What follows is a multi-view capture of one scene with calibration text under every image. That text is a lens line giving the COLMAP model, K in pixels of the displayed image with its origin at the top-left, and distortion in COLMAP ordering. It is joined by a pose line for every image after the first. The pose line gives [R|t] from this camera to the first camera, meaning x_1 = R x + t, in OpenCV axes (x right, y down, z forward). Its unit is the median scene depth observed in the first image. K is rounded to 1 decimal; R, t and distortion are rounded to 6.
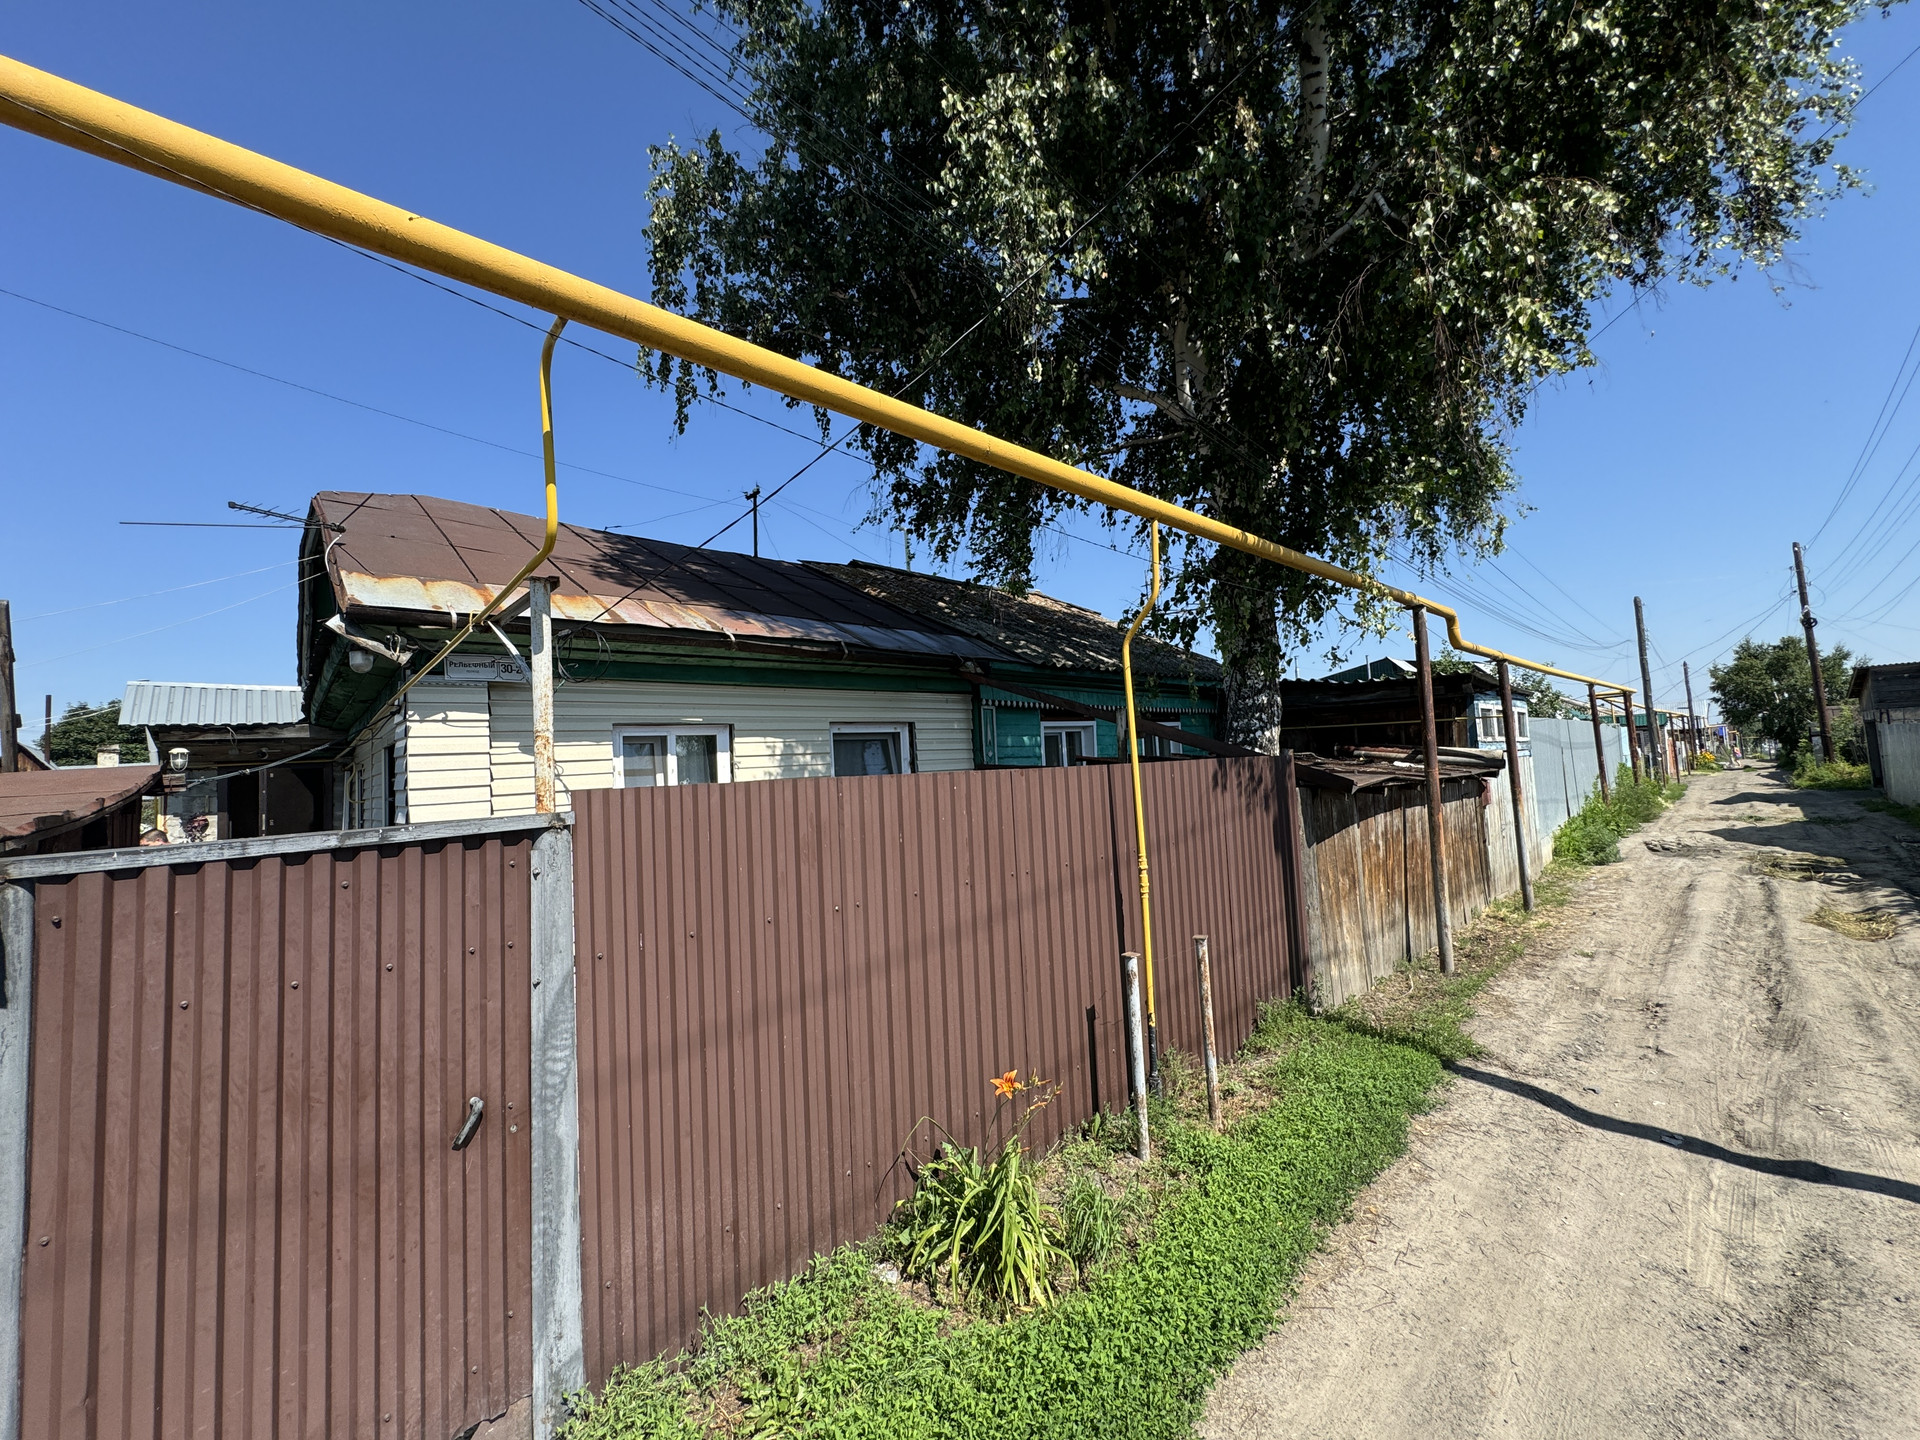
lens RADIAL K [[768.2, 0, 953.3], [0, 768.2, 726.9], [0, 0, 1]] dist [-0.001889, -0.000549]
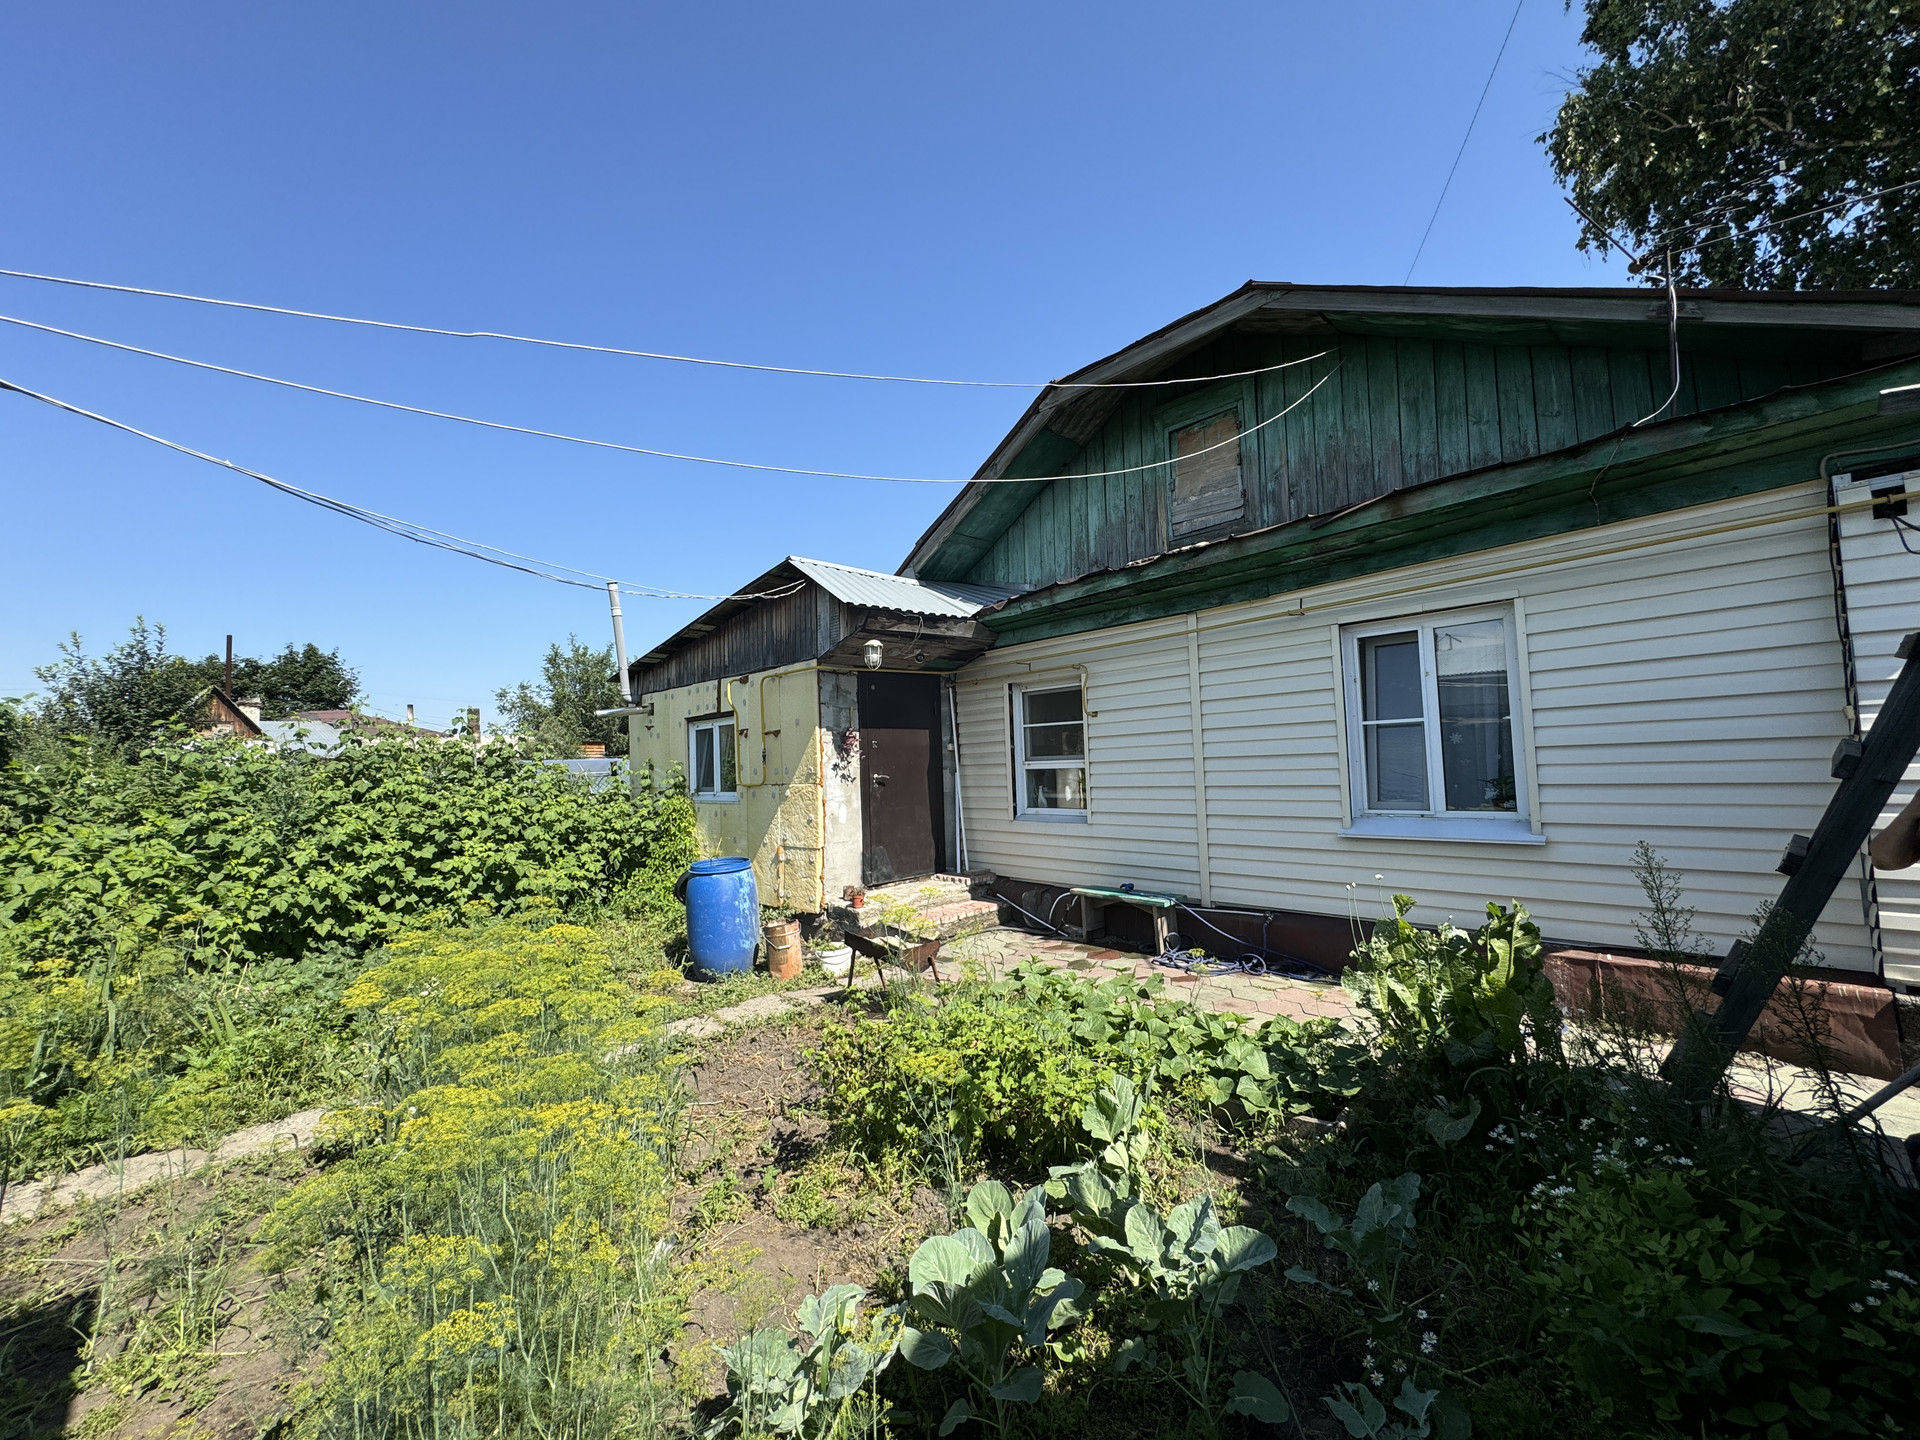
lens RADIAL K [[768.2, 0, 957.6], [0, 768.2, 722.3], [0, 0, 1]] dist [-0.001889, -0.000549]
pose [[0.999410, 0.019820, 0.028048, -0.850217], [-0.019931, 0.999795, 0.003652, 0.096271], [-0.027970, -0.004209, 0.999600, 0.194217]]
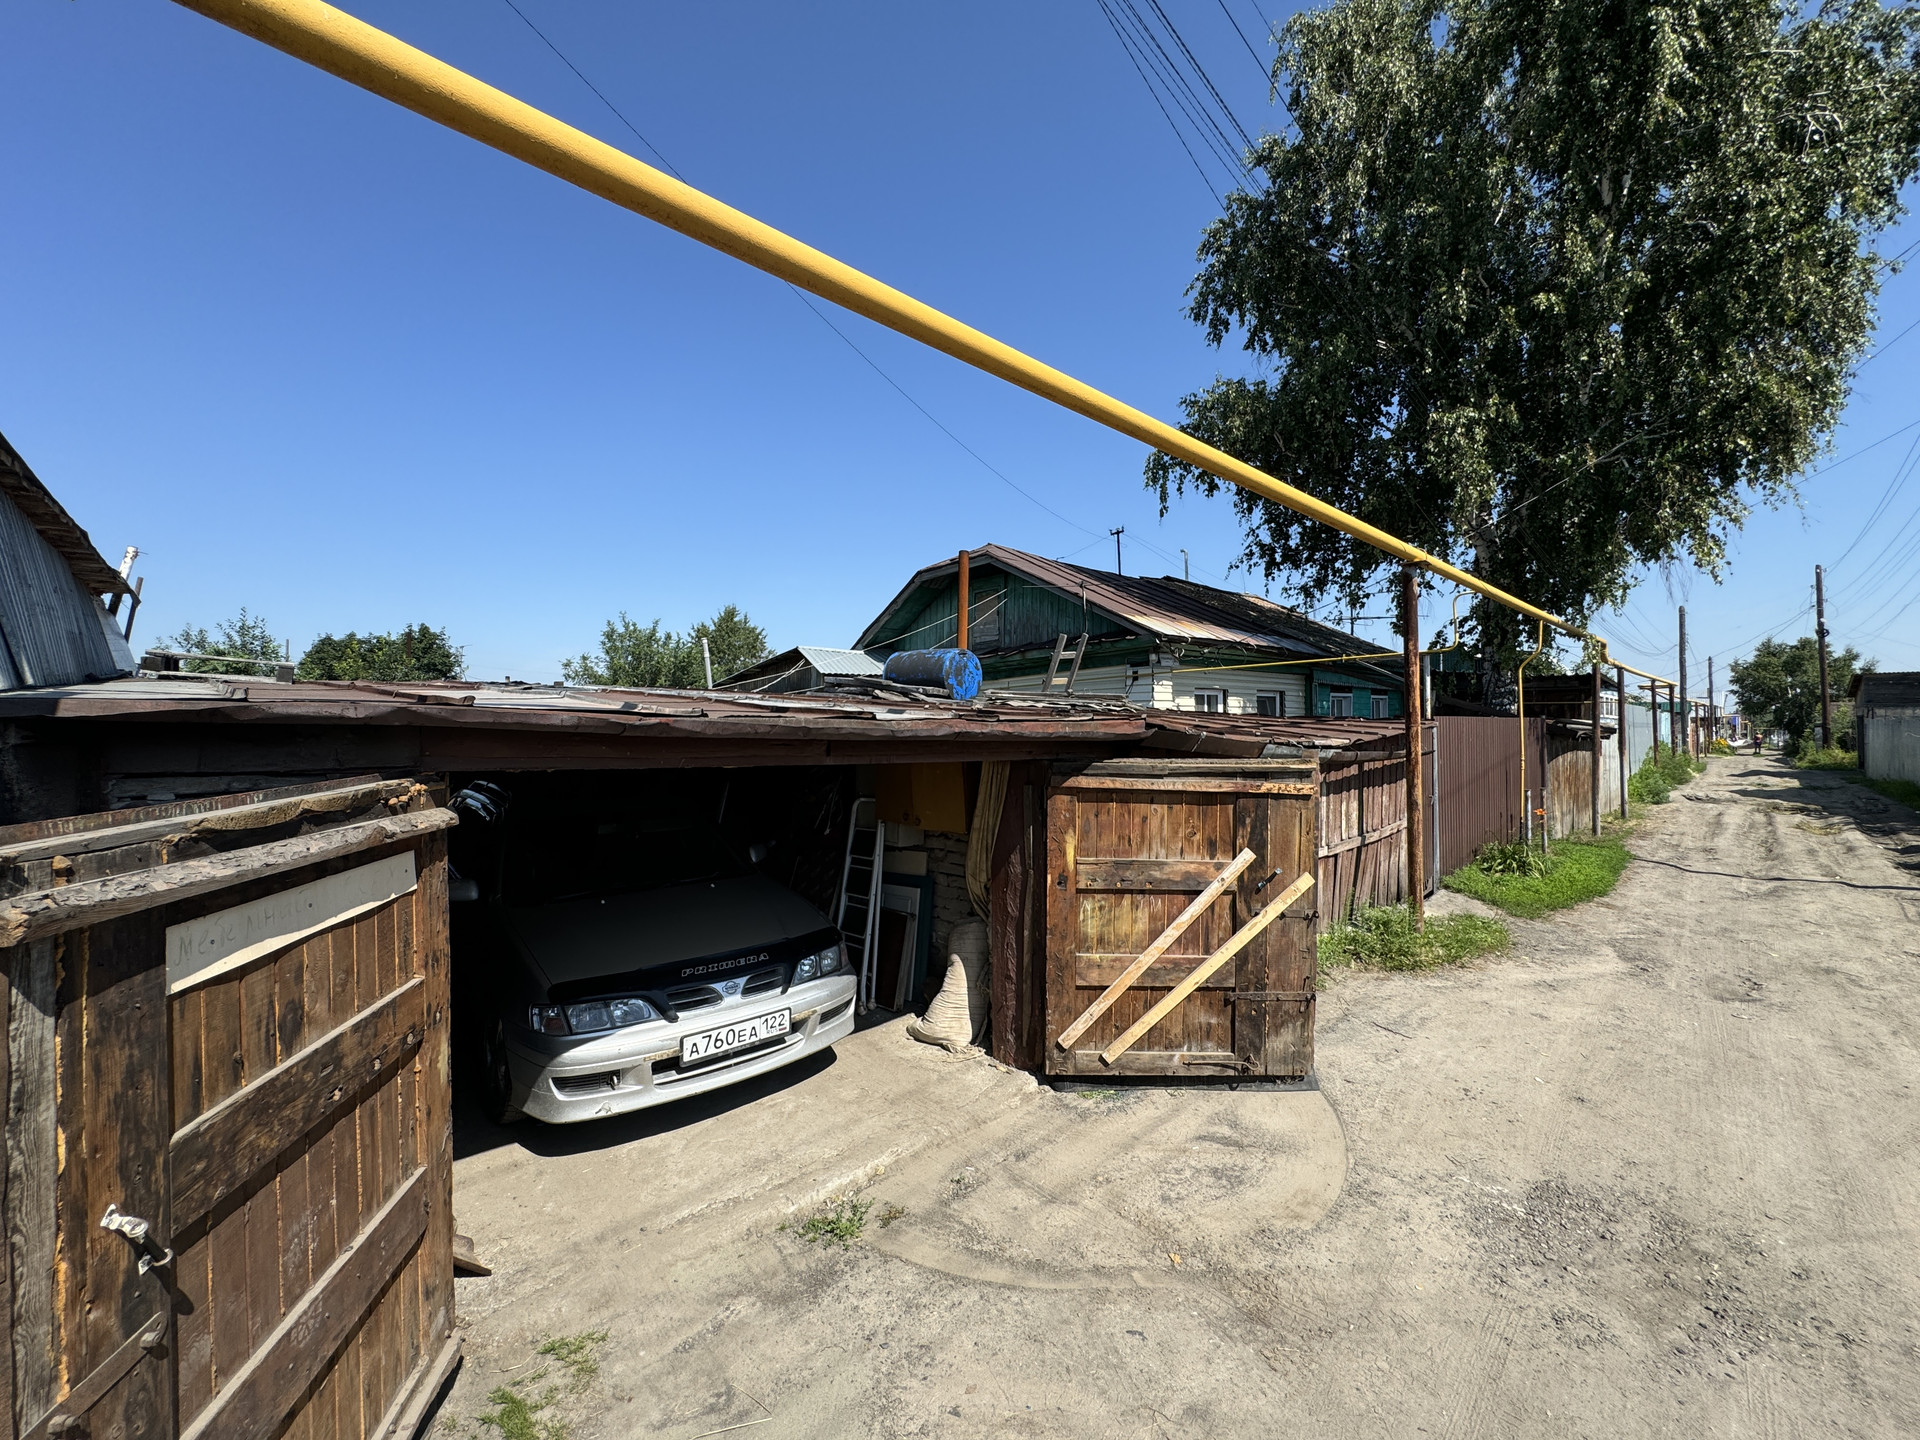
lens RADIAL K [[768.2, 0, 956.3], [0, 768.2, 726.1], [0, 0, 1]] dist [-0.001889, -0.000549]
pose [[0.999050, 0.043458, -0.003334, -0.662228], [-0.043207, 0.997527, 0.055442, 0.007180], [0.005735, -0.055246, 0.998456, -0.621880]]
